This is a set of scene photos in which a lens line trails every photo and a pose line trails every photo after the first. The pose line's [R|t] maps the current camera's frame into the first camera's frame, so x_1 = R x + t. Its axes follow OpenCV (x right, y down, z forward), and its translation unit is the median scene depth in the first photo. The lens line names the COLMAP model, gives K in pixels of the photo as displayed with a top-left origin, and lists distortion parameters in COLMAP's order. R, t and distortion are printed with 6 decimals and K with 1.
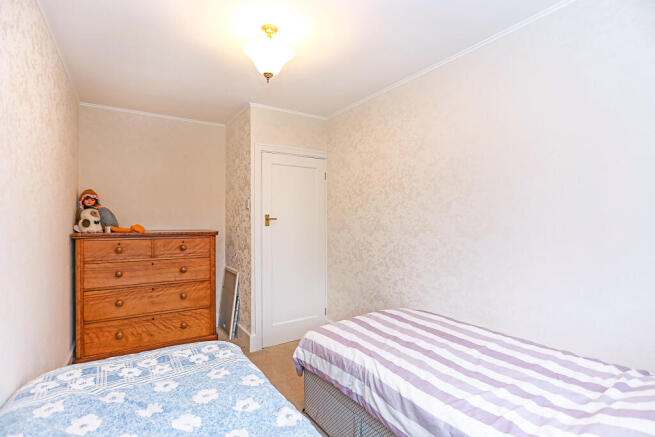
lens RADIAL K [[319.7, 0, 326.7], [0, 319.7, 217.6], [0, 0, 1]] dist [-0.018853, 0.000719]
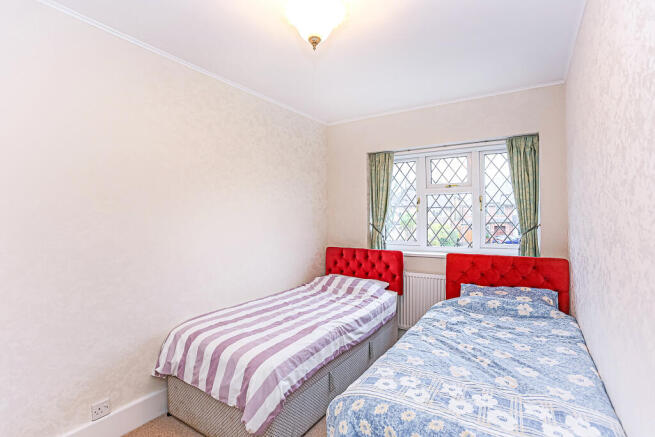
lens RADIAL K [[319.7, 0, 326.6], [0, 319.7, 219.3], [0, 0, 1]] dist [-0.018853, 0.000719]
pose [[-0.411910, 0.007860, 0.911191, -0.994477], [-0.003625, 0.999941, -0.010264, 0.009305], [-0.911217, -0.007532, -0.411857, 1.411774]]
